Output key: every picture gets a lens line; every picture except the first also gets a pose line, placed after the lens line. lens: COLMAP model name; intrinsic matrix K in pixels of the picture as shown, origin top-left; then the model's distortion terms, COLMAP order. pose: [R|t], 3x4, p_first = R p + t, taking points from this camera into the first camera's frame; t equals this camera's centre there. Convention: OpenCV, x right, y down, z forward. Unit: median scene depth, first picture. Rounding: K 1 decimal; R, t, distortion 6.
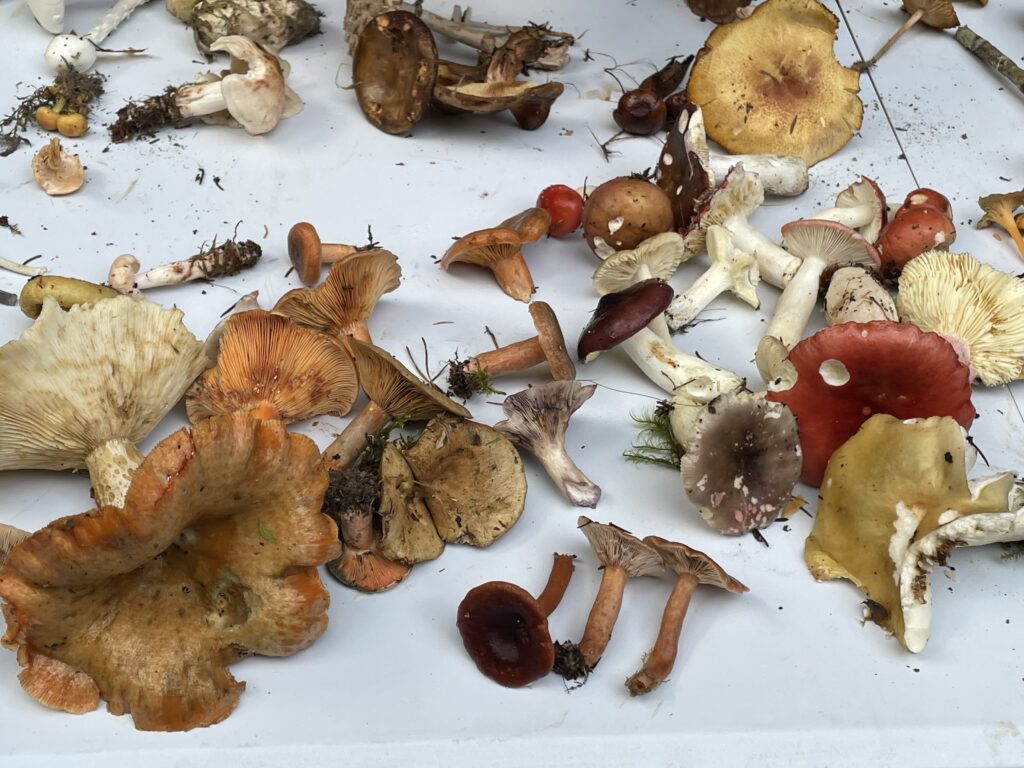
lens RADIAL K [[1444.0, 0, 512.0], [0, 1444.0, 384.0], [0, 0, 1]] dist [0.251144, -0.883726]
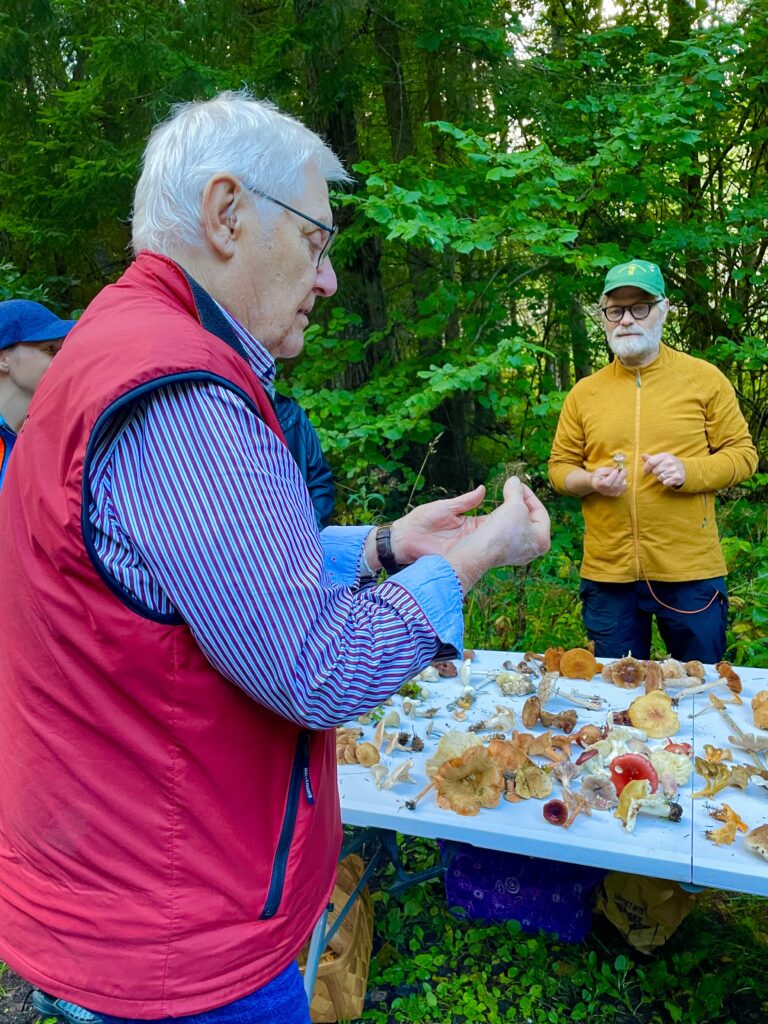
lens RADIAL K [[838.2, 0, 360.1], [0, 838.2, 464.3], [0, 0, 1]] dist [0.005559, 0.005012]
pose [[0.902002, -0.015302, -0.431460, 0.650328], [-0.219871, 0.843780, -0.489583, 0.675875], [0.371549, 0.536471, 0.757727, -1.783803]]
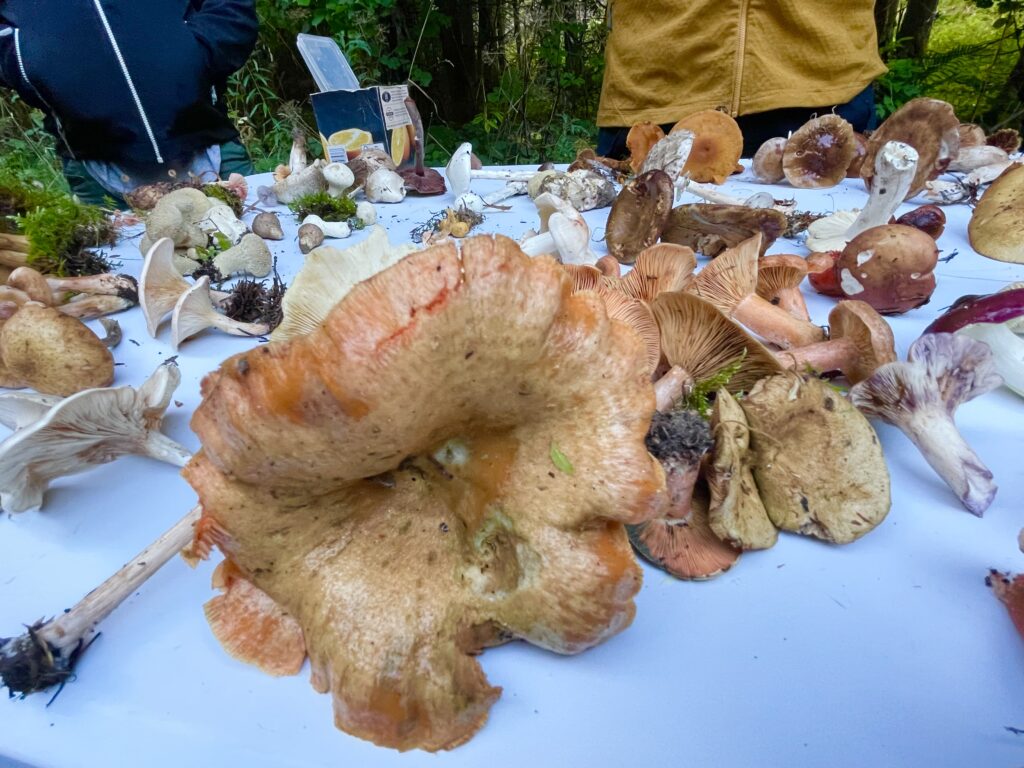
lens RADIAL K [[517.5, 0, 490.5], [0, 517.5, 386.7], [0, 0, 1]] dist [-0.002095, -0.000687]
pose [[0.952144, 0.087843, -0.292754, -0.132032], [-0.139592, 0.977061, -0.160831, 0.111905], [0.271911, 0.194000, 0.942565, 0.758769]]
